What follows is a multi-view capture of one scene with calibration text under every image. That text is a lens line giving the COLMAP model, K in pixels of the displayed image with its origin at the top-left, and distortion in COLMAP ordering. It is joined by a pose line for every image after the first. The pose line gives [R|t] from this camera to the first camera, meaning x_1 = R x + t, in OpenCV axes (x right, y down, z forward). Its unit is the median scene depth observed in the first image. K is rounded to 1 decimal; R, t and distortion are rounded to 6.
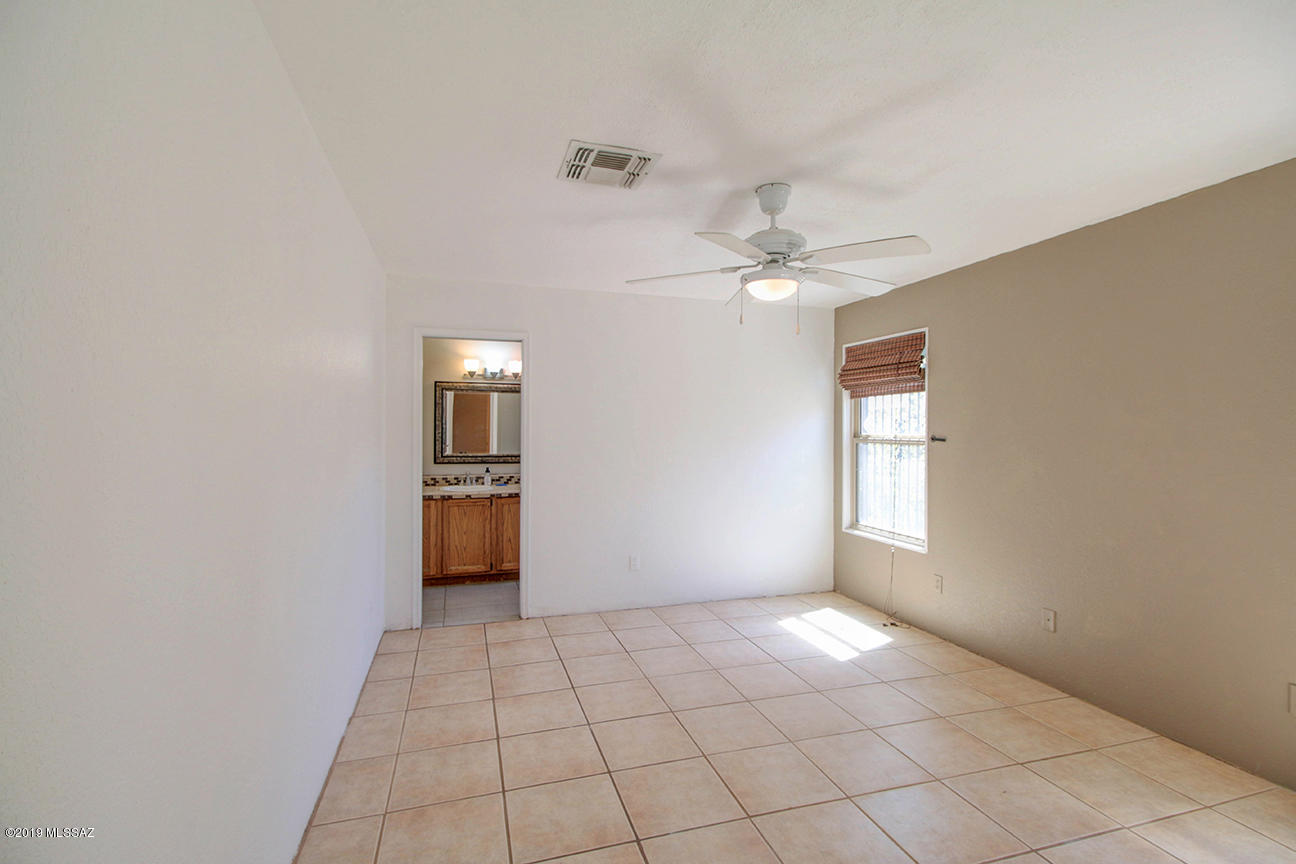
lens RADIAL K [[595.9, 0, 640.0], [0, 595.9, 426.4], [0, 0, 1]] dist [0.020941, -0.007362]
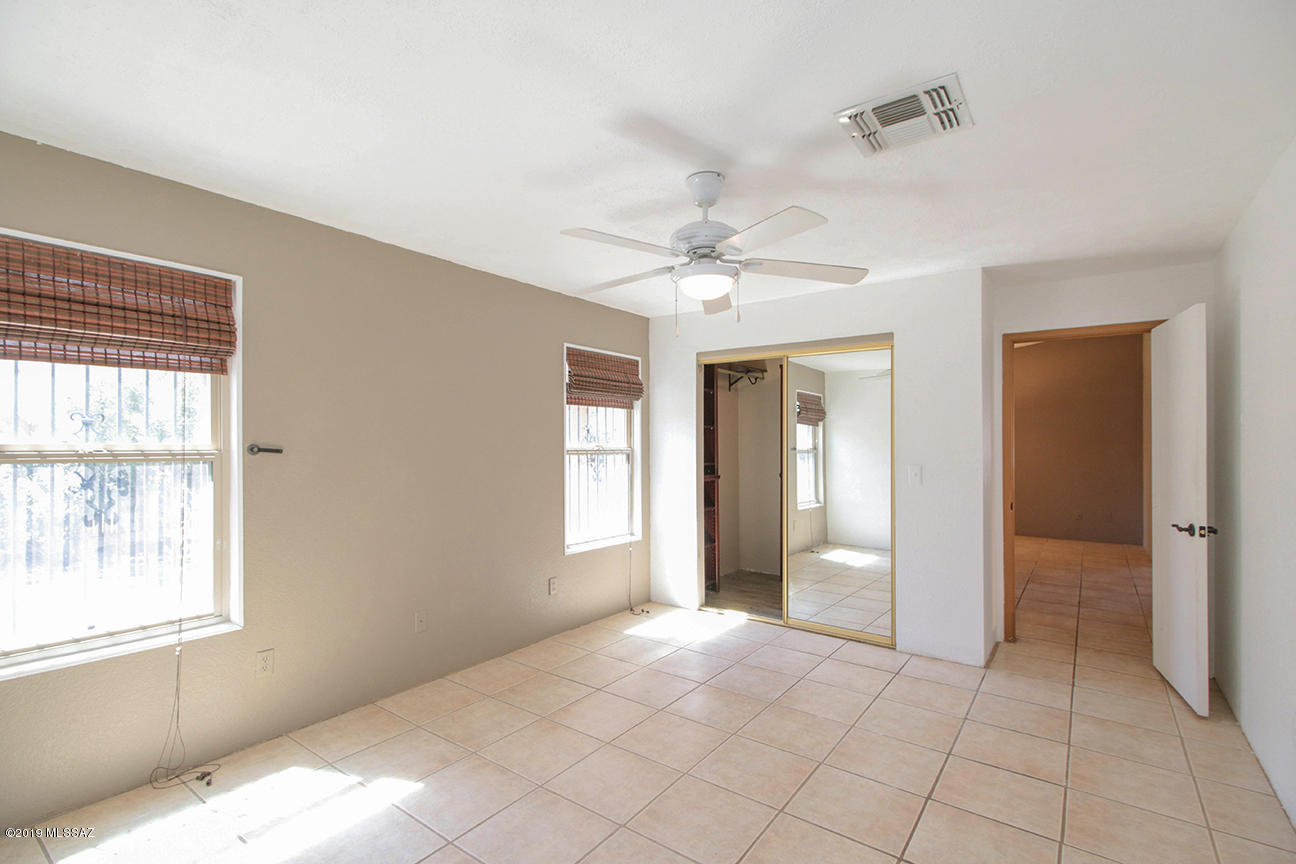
lens RADIAL K [[595.9, 0, 643.5], [0, 595.9, 446.2], [0, 0, 1]] dist [0.020941, -0.007362]
pose [[-0.598609, -0.008909, 0.800992, -0.323162], [-0.012335, 0.999922, 0.001902, 0.010555], [-0.800946, -0.008742, -0.598673, 1.136701]]
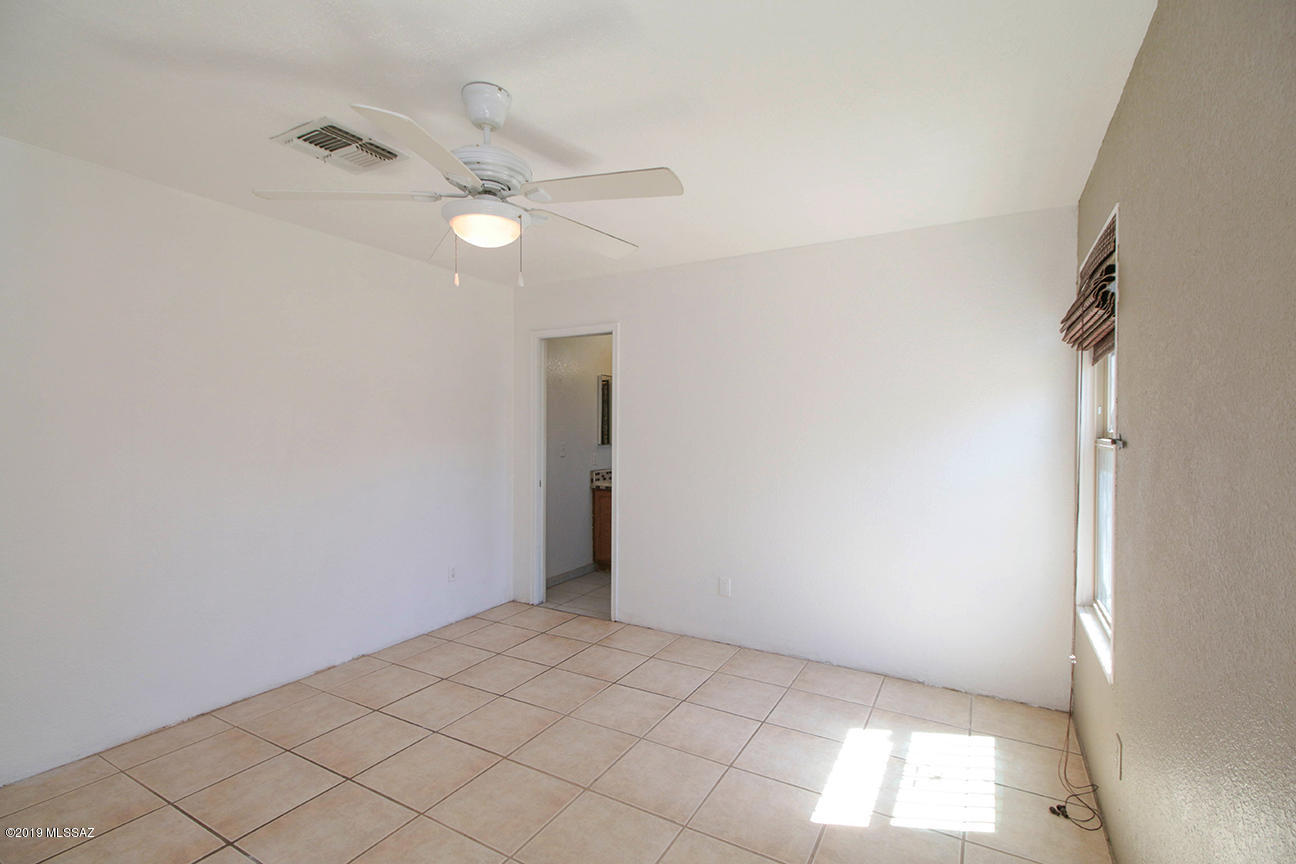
lens RADIAL K [[595.9, 0, 636.9], [0, 595.9, 433.3], [0, 0, 1]] dist [0.020941, -0.007362]
pose [[0.679326, 0.011735, -0.733742, 0.613151], [0.003520, 0.999809, 0.019249, 0.003887], [0.733828, -0.015659, 0.679155, 0.441984]]
